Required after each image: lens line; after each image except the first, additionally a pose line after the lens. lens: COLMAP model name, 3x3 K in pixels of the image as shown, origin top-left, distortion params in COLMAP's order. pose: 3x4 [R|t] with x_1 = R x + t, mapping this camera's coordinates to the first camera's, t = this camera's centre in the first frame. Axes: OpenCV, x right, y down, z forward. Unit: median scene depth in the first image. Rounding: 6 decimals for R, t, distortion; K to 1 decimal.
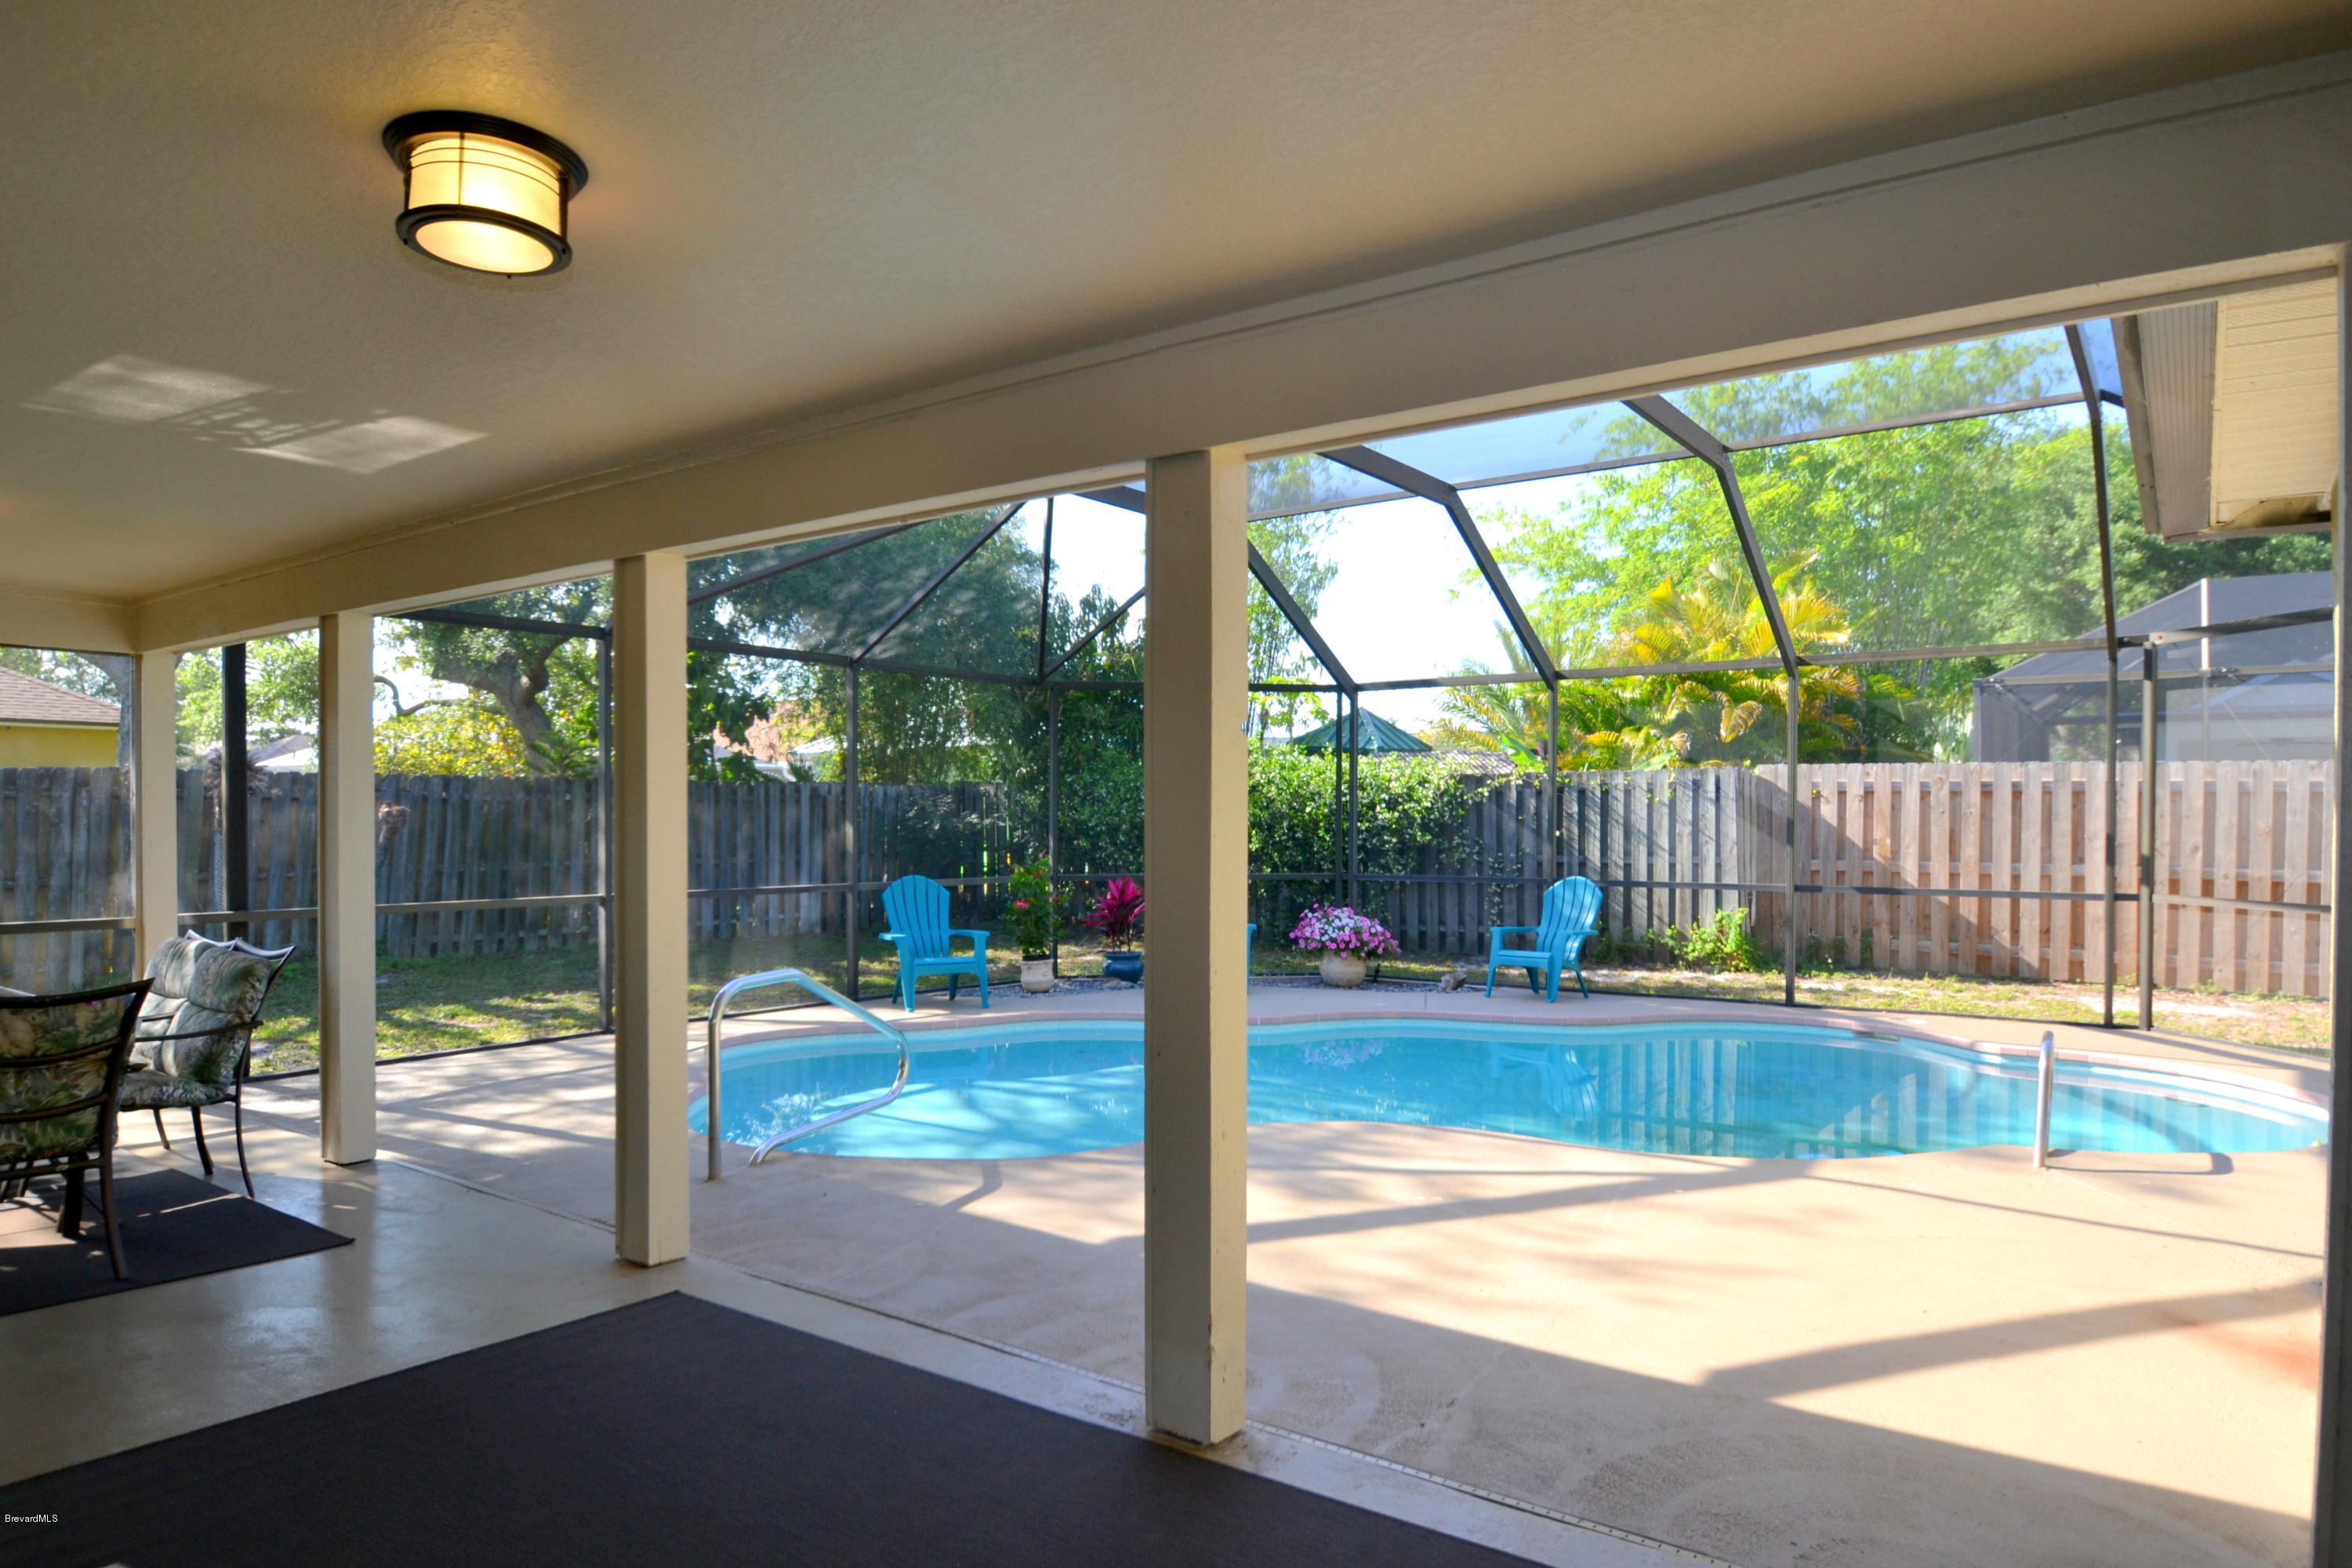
lens RADIAL K [[1467.7, 0, 1118.3], [0, 1467.7, 838.0], [0, 0, 1]] dist [-0.040551, 0.007159]
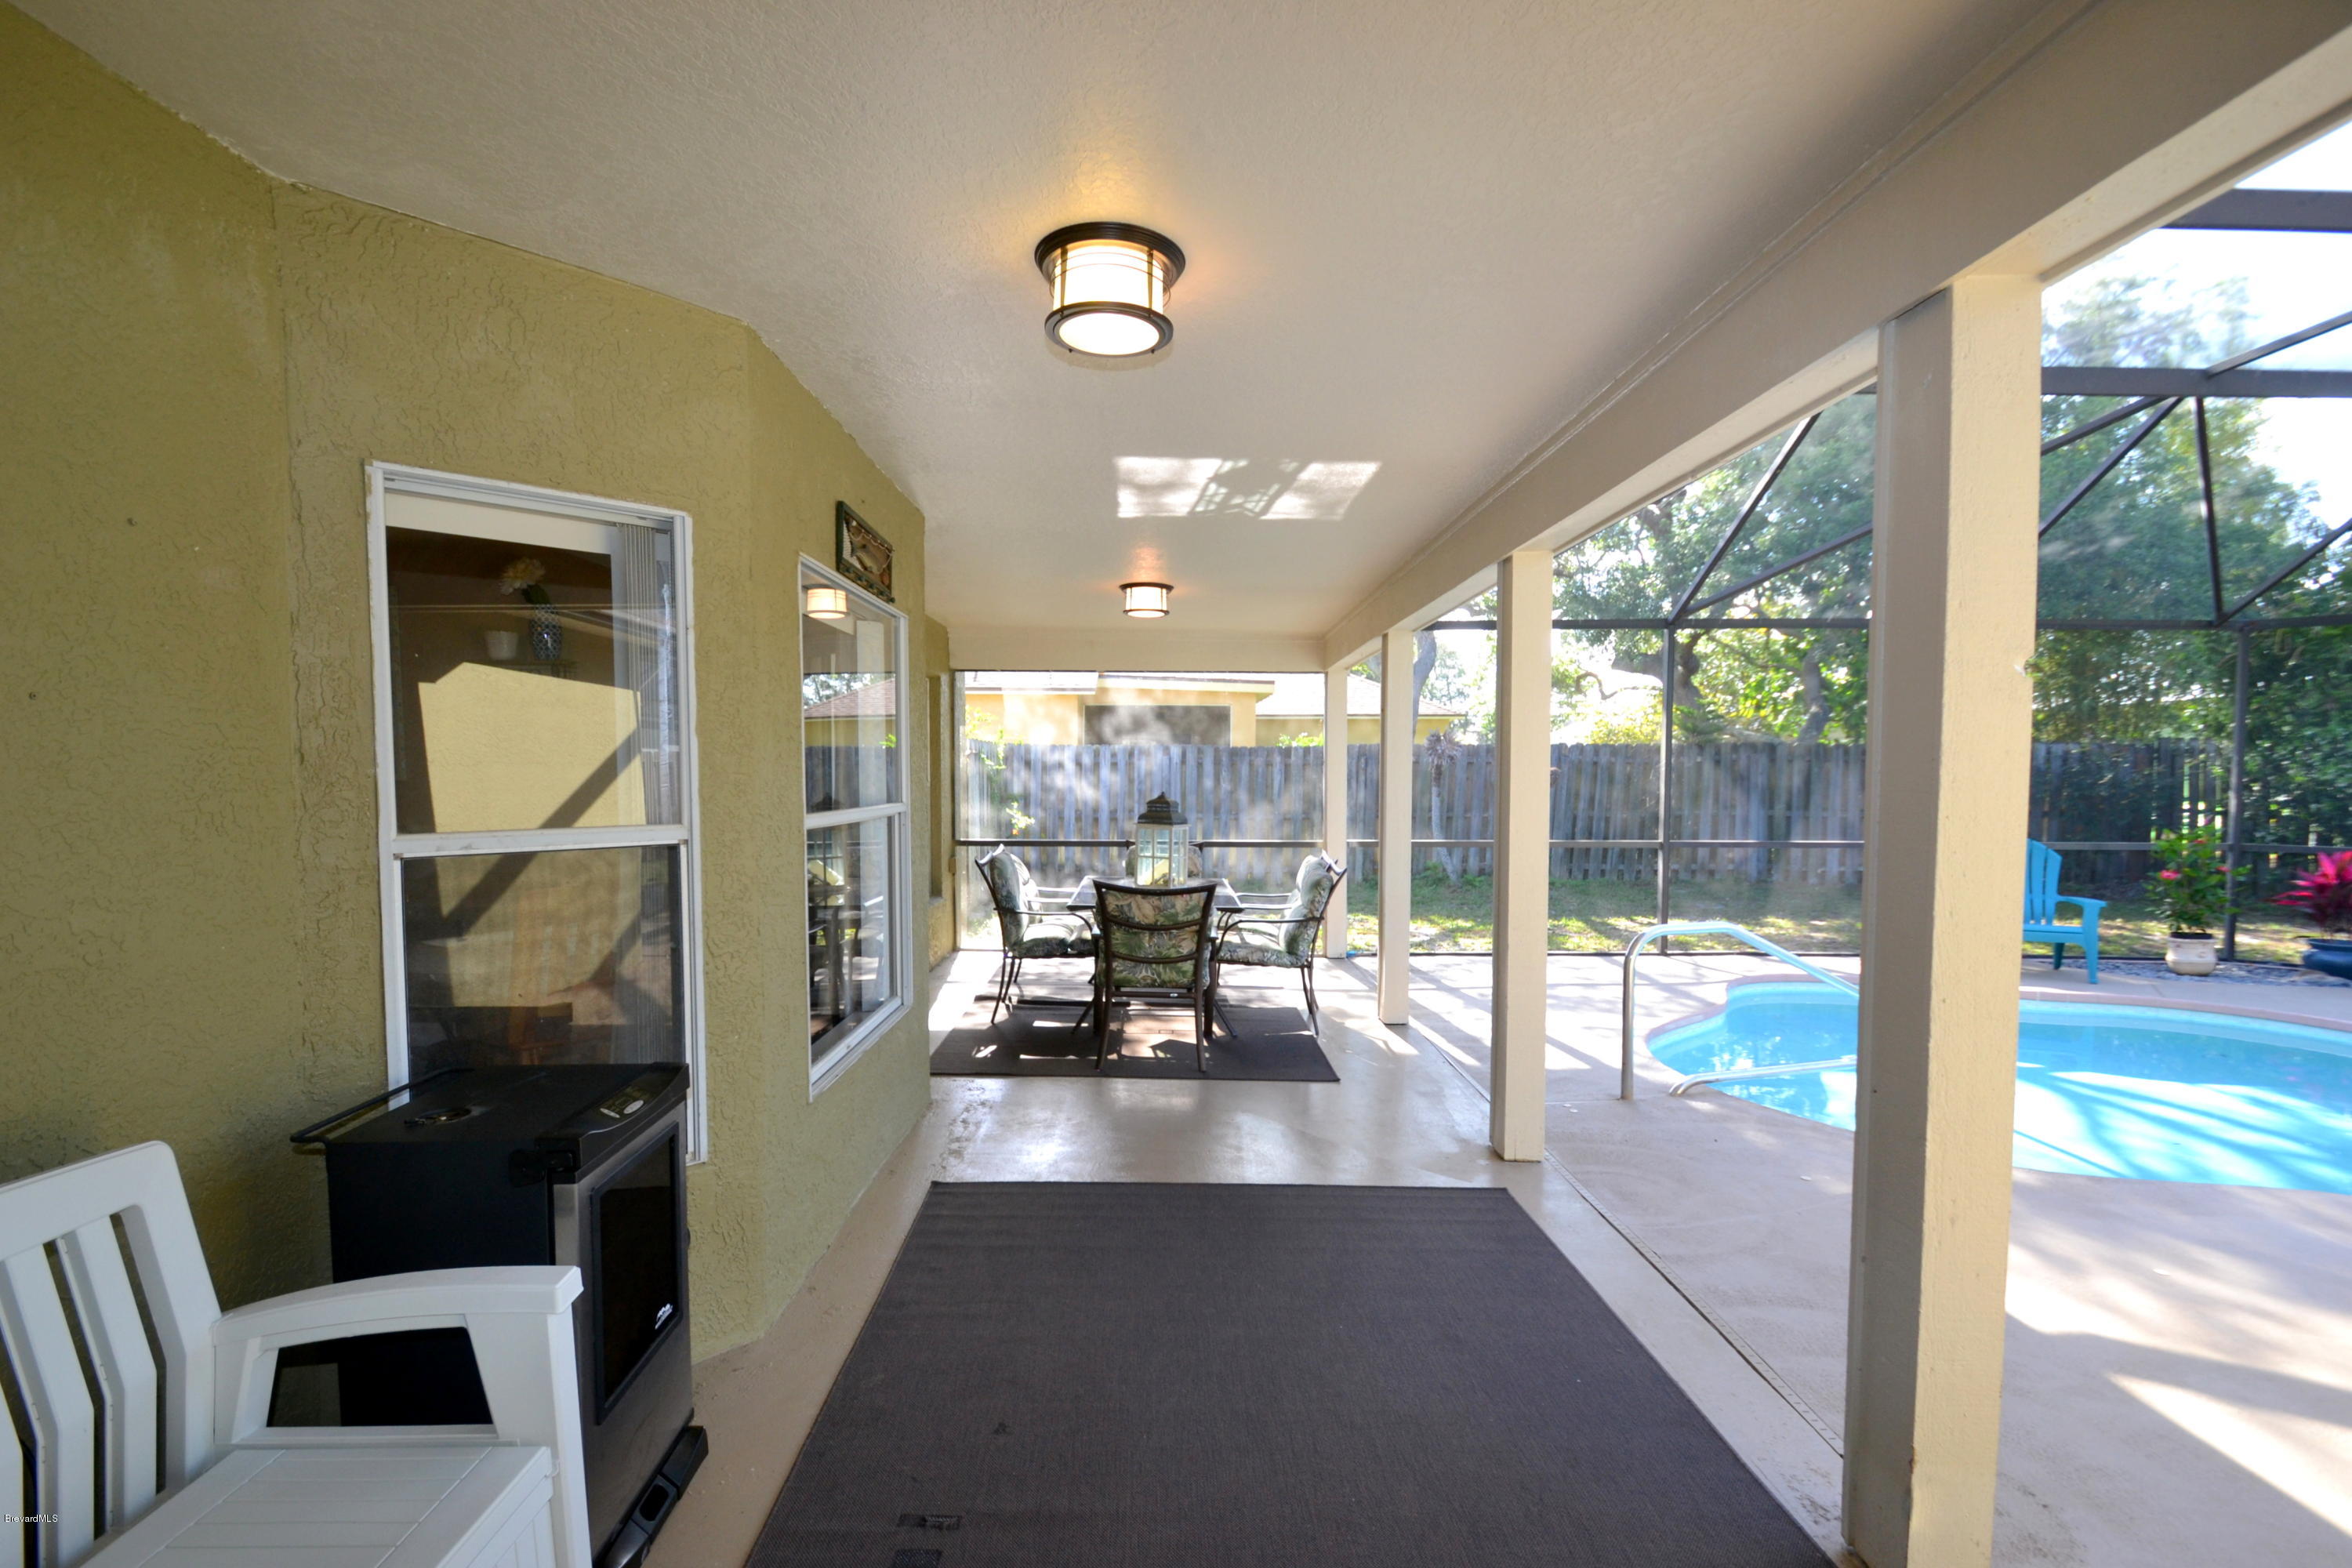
lens RADIAL K [[1045.4, 0, 1130.9], [0, 1045.4, 810.6], [0, 0, 1]] dist [-0.002932, -0.008209]
pose [[0.577126, 0.027023, -0.816208, 0.070844], [-0.009797, 0.999610, 0.026167, -0.003516], [0.816596, -0.007105, 0.577166, 0.100223]]
